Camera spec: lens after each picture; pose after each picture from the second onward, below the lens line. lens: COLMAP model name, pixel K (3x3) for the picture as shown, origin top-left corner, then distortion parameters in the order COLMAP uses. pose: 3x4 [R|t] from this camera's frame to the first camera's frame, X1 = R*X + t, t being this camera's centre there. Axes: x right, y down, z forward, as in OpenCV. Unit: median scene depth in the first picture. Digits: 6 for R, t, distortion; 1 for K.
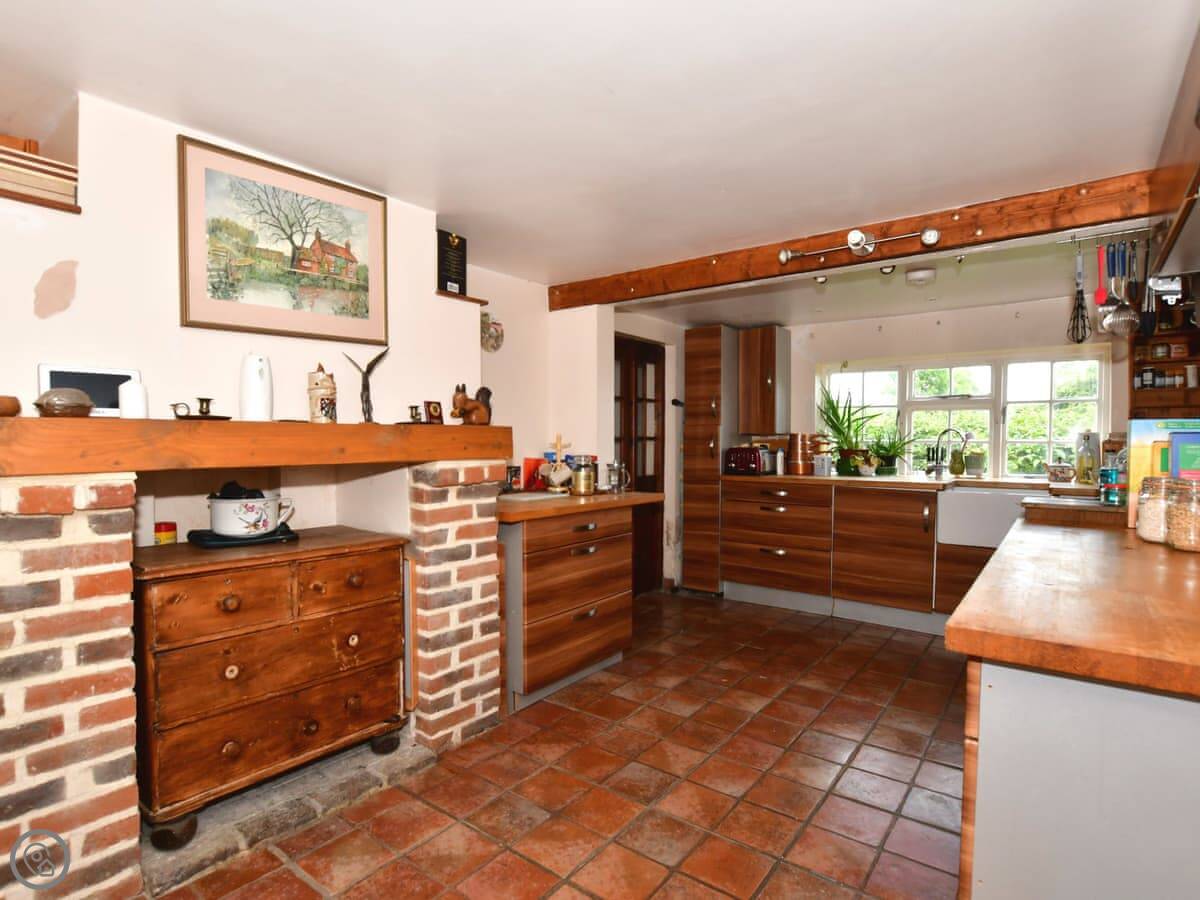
lens RADIAL K [[621.8, 0, 577.3], [0, 621.8, 453.5], [0, 0, 1]] dist [-0.027269, 0.000502]
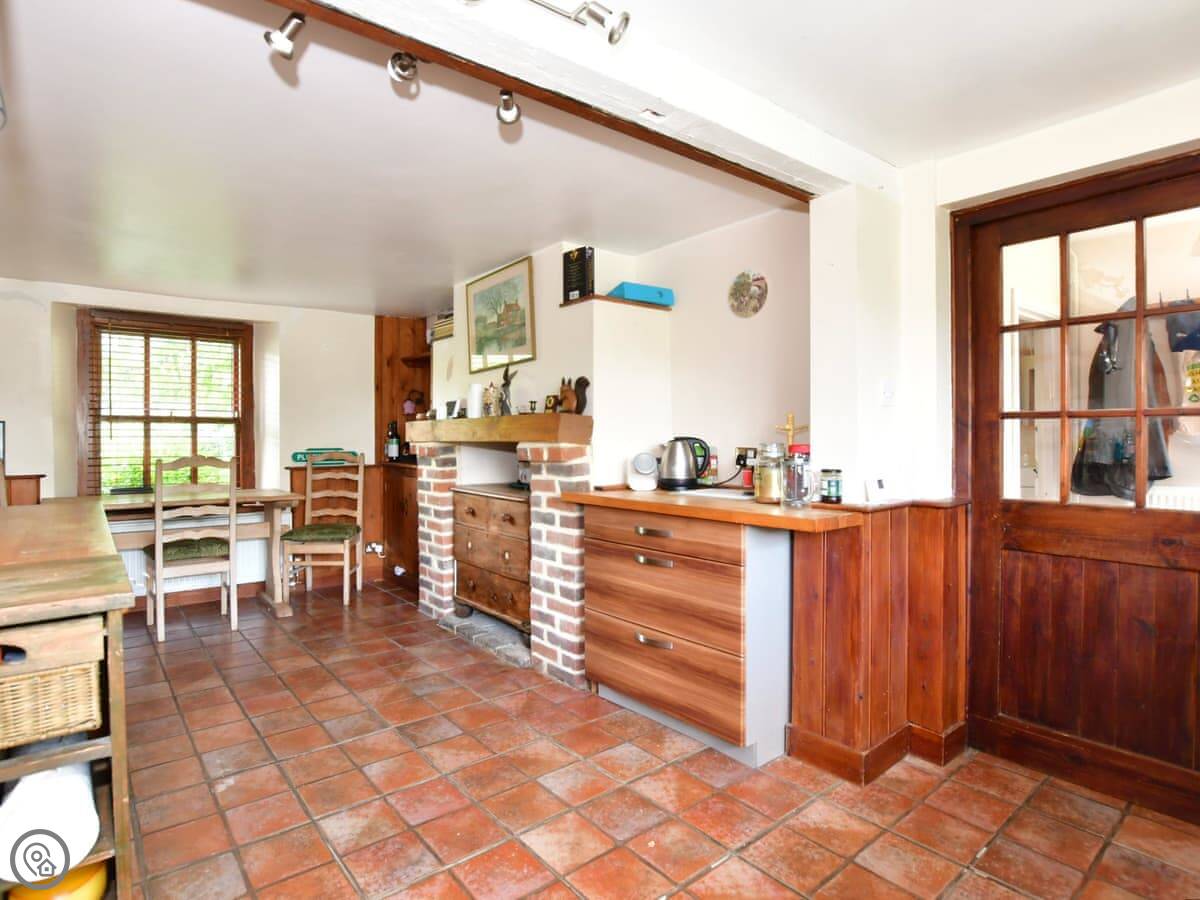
lens RADIAL K [[632.7, 0, 562.1], [0, 632.7, 439.4], [0, 0, 1]] dist [-0.039864, 0.000146]
pose [[-0.232255, 0.007489, -0.972626, 1.019541], [-0.013317, 0.999852, 0.010879, -0.008401], [0.972564, 0.015479, -0.232121, 1.327406]]
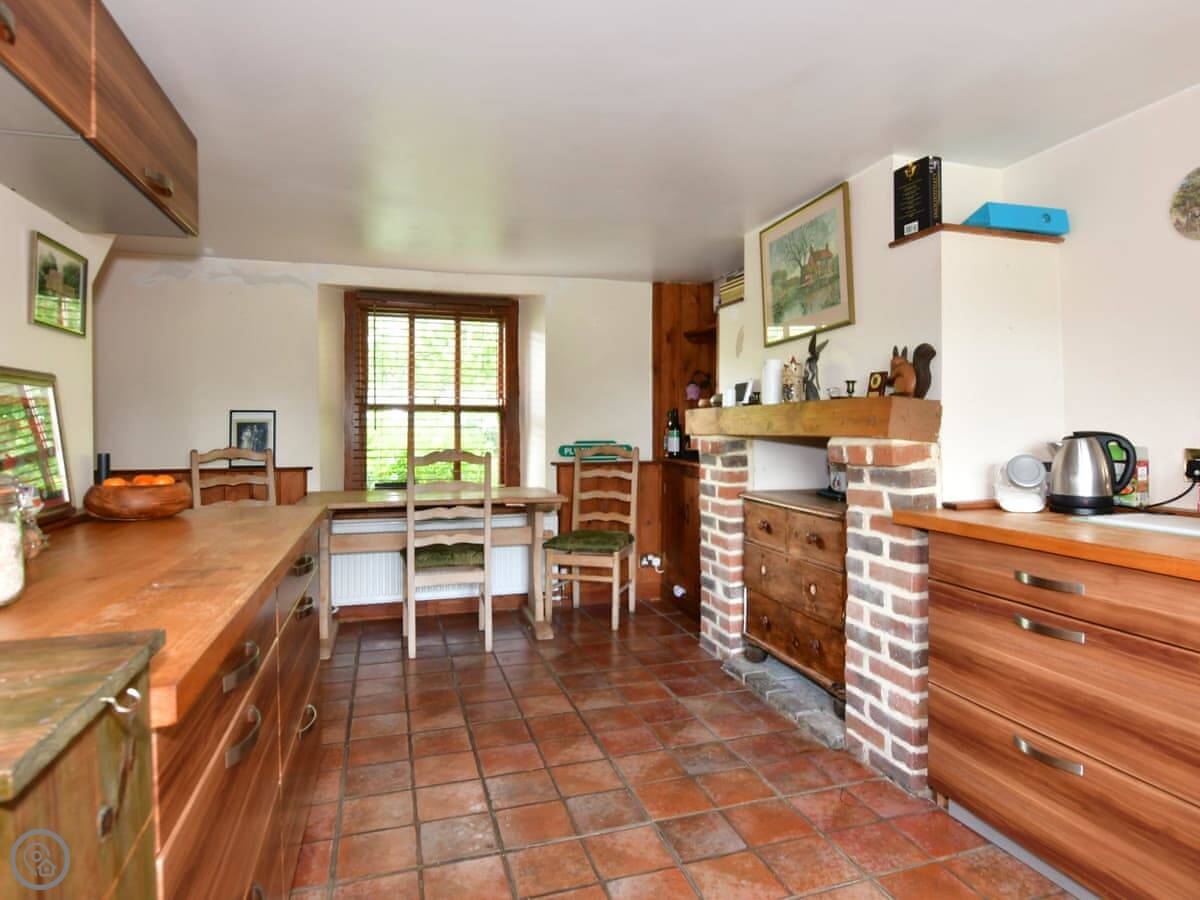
lens RADIAL K [[715.2, 0, 645.0], [0, 715.2, 423.7], [0, 0, 1]] dist [-0.033880, 0.000882]
pose [[-0.526193, 0.000034, -0.850365, 0.828436], [-0.012973, 0.999883, 0.008068, -0.012642], [0.850266, 0.015277, -0.526131, 1.264361]]
